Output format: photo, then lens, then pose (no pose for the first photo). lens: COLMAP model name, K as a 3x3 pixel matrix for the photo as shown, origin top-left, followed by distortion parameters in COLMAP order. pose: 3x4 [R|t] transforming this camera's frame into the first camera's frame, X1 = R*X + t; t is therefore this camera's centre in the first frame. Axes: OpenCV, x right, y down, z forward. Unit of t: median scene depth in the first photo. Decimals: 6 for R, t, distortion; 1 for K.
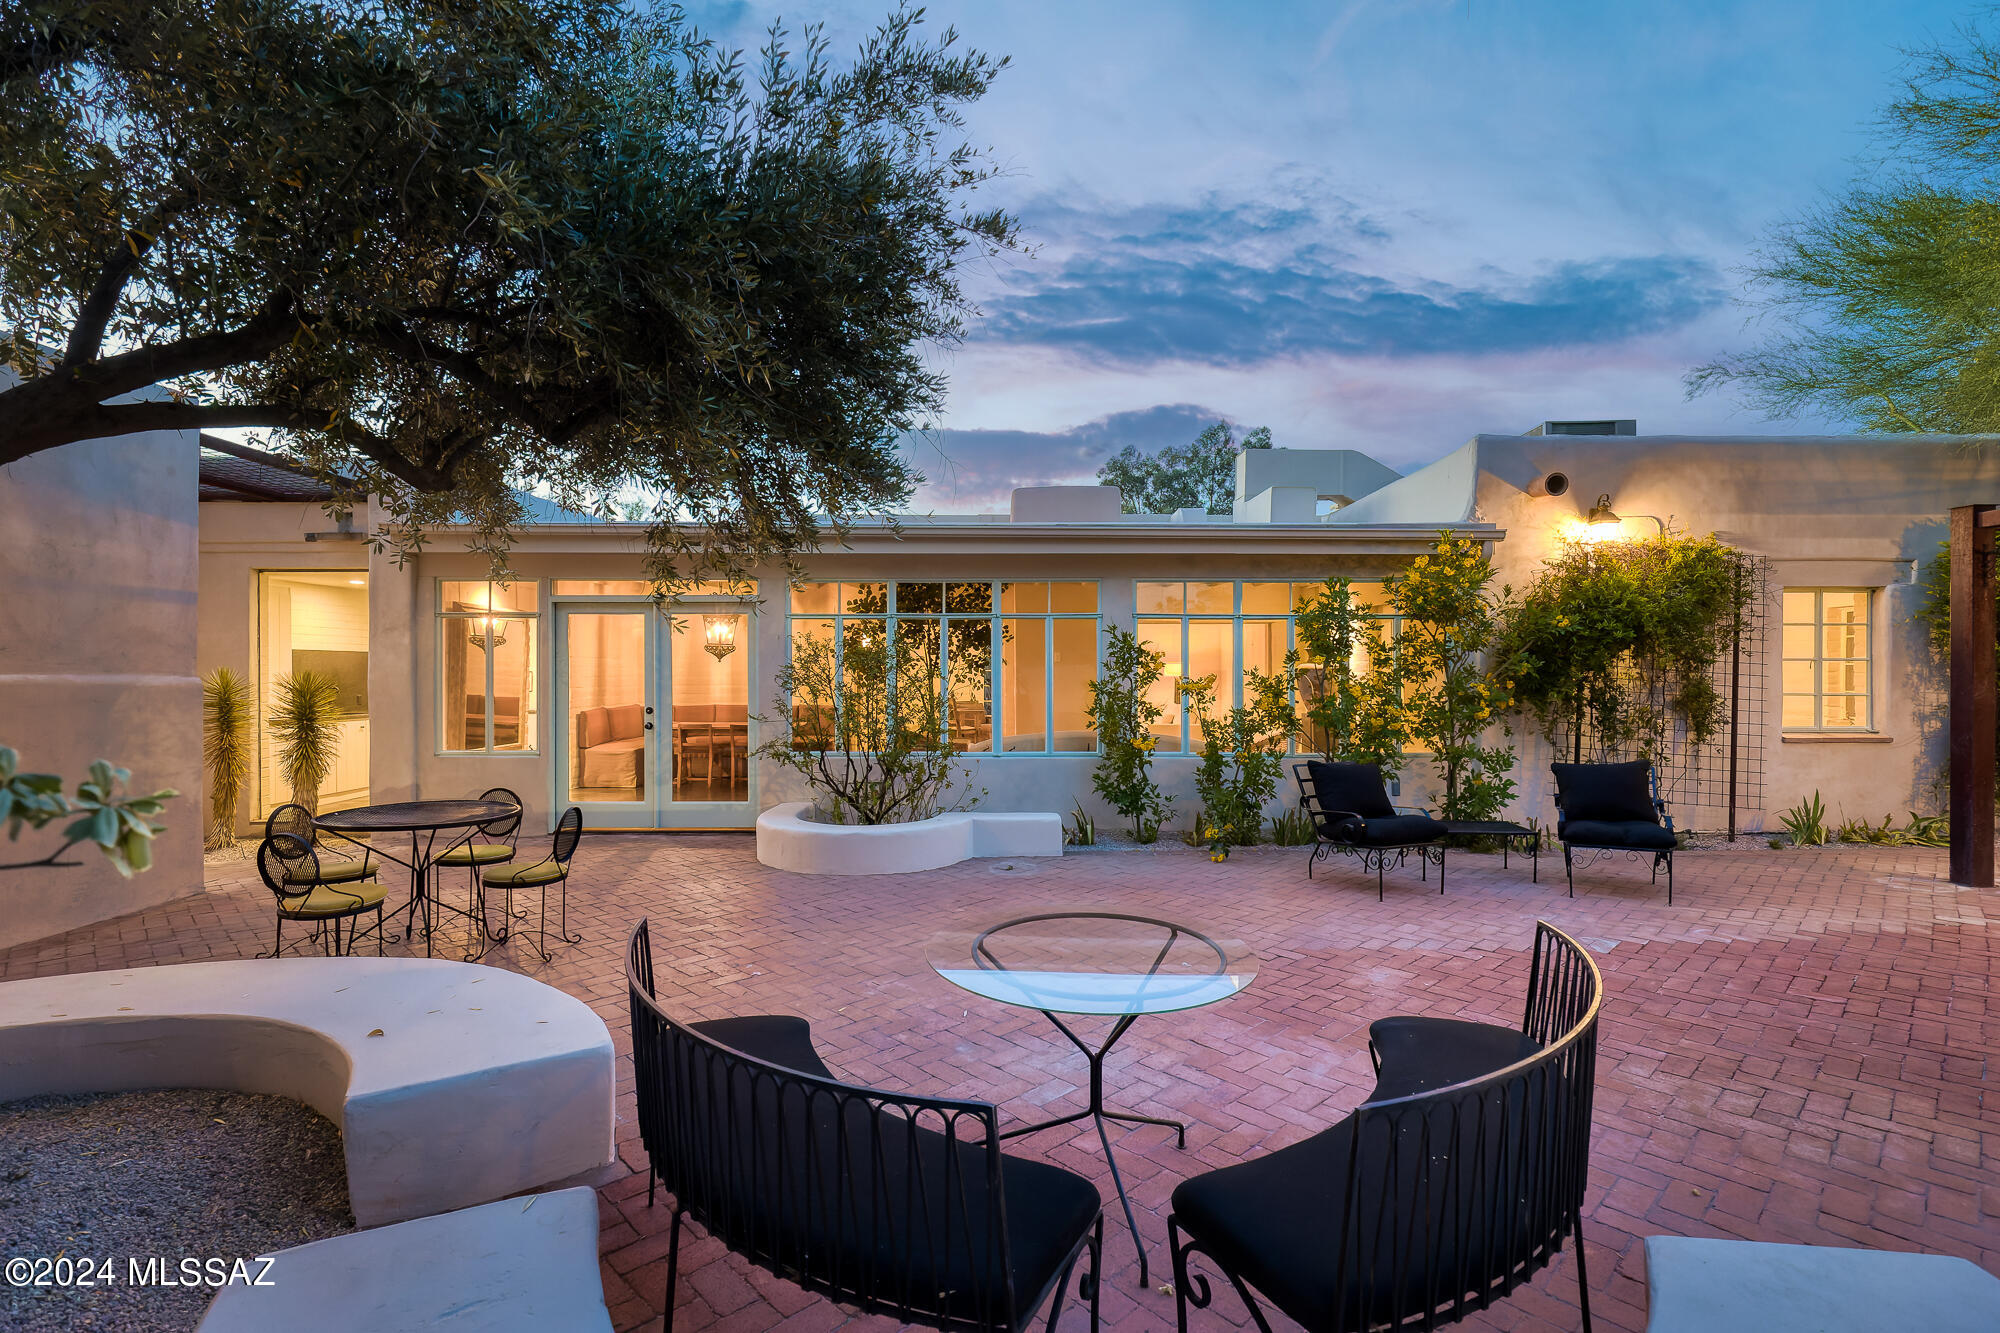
lens RADIAL K [[915.8, 0, 1006.6], [0, 915.8, 667.7], [0, 0, 1]] dist [0.010349, -0.000052]
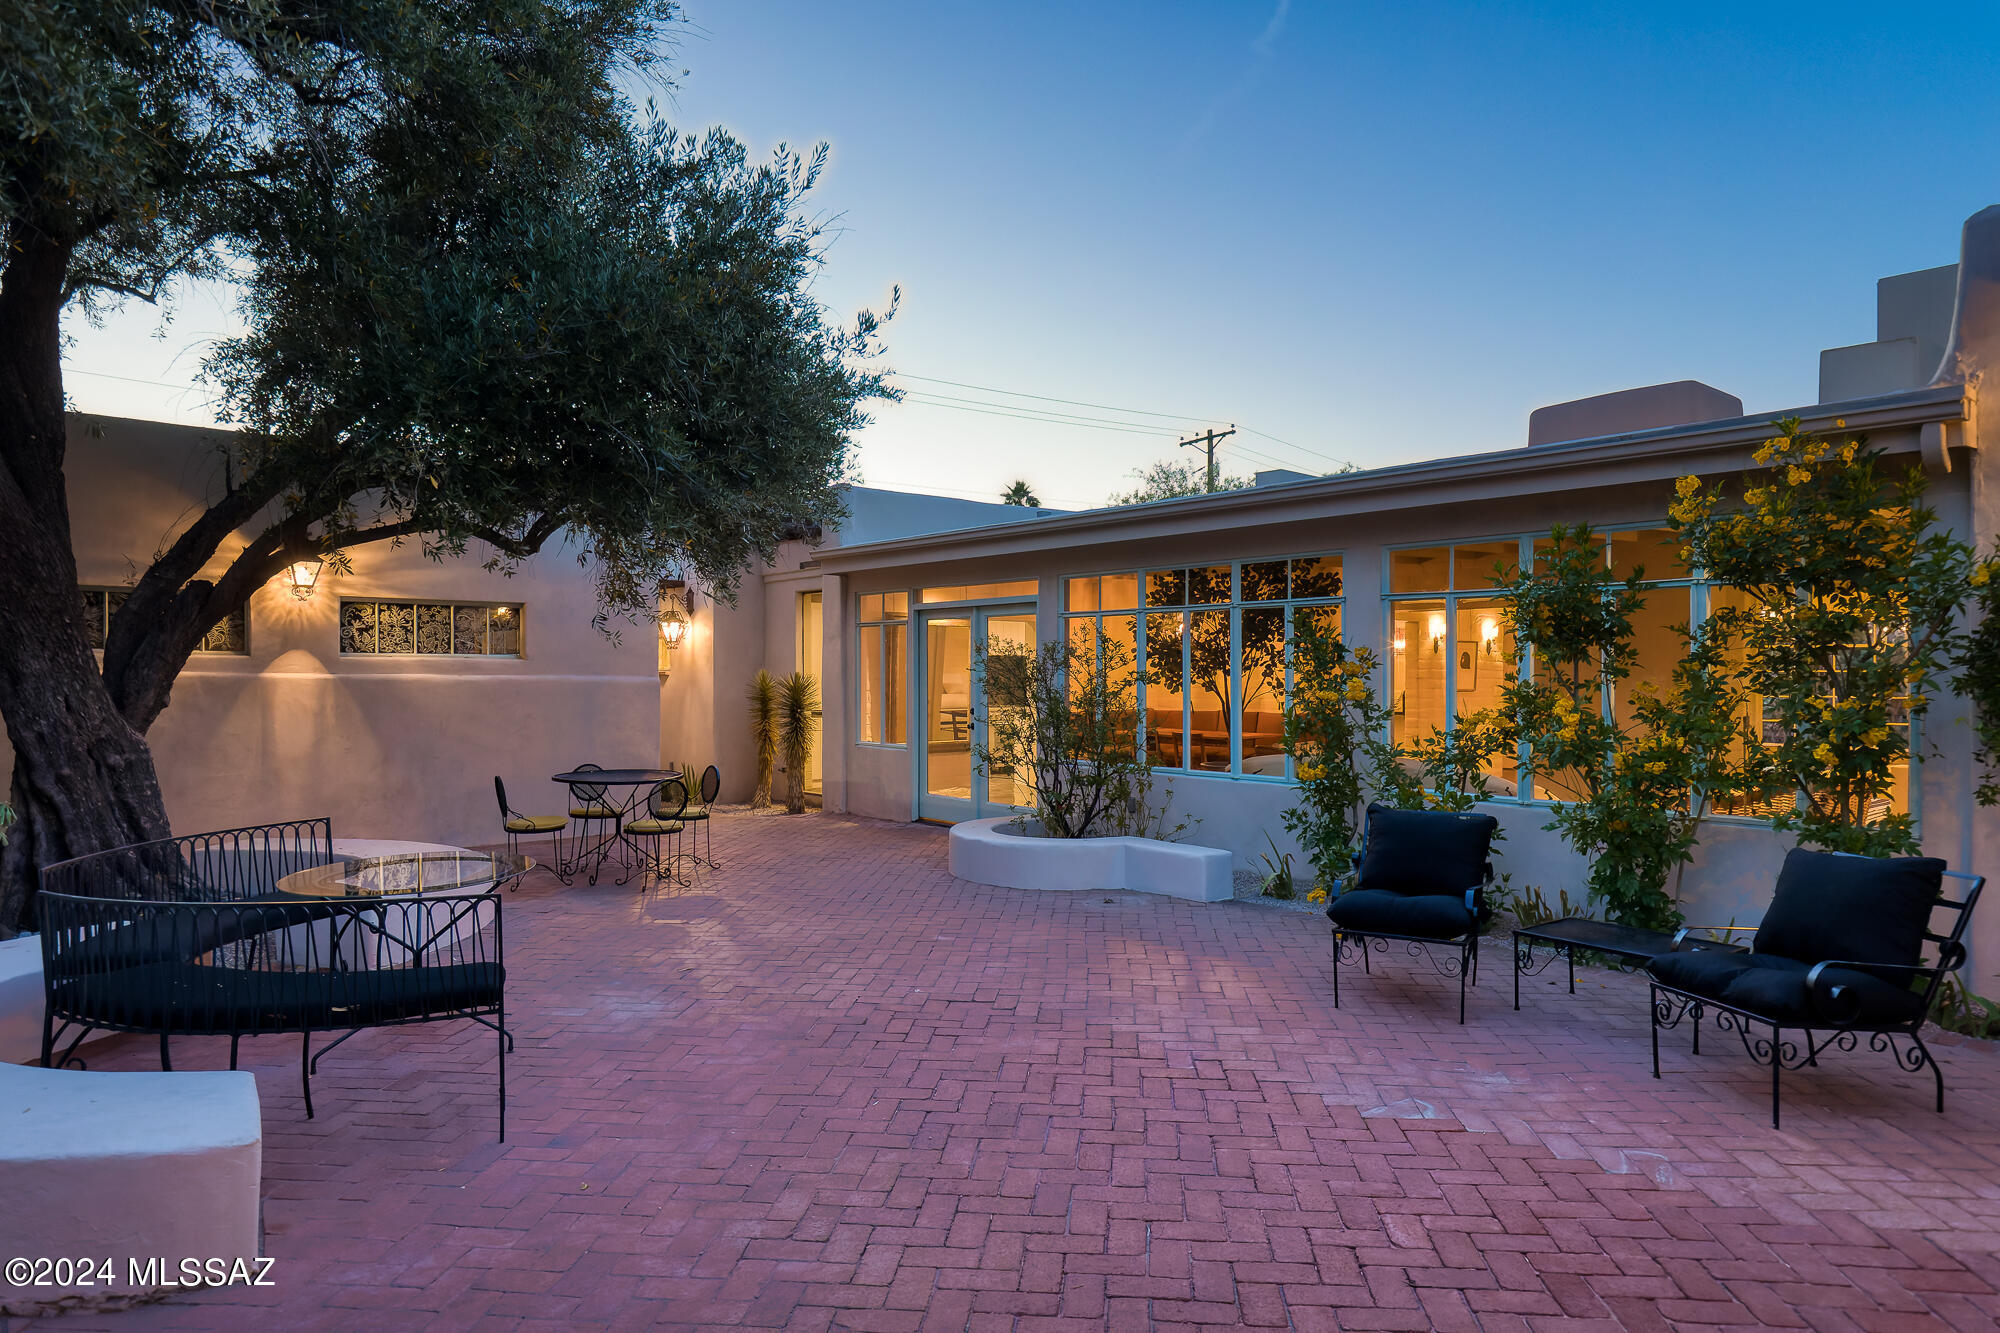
lens RADIAL K [[1202.6, 0, 1000.1], [0, 1202.6, 668.4], [0, 0, 1]] dist [0.002784, 0.000159]
pose [[0.632318, -0.003028, -0.774703, 0.756115], [0.004867, 0.999988, 0.000064, -0.001103], [0.774694, -0.003811, 0.632325, 0.187415]]
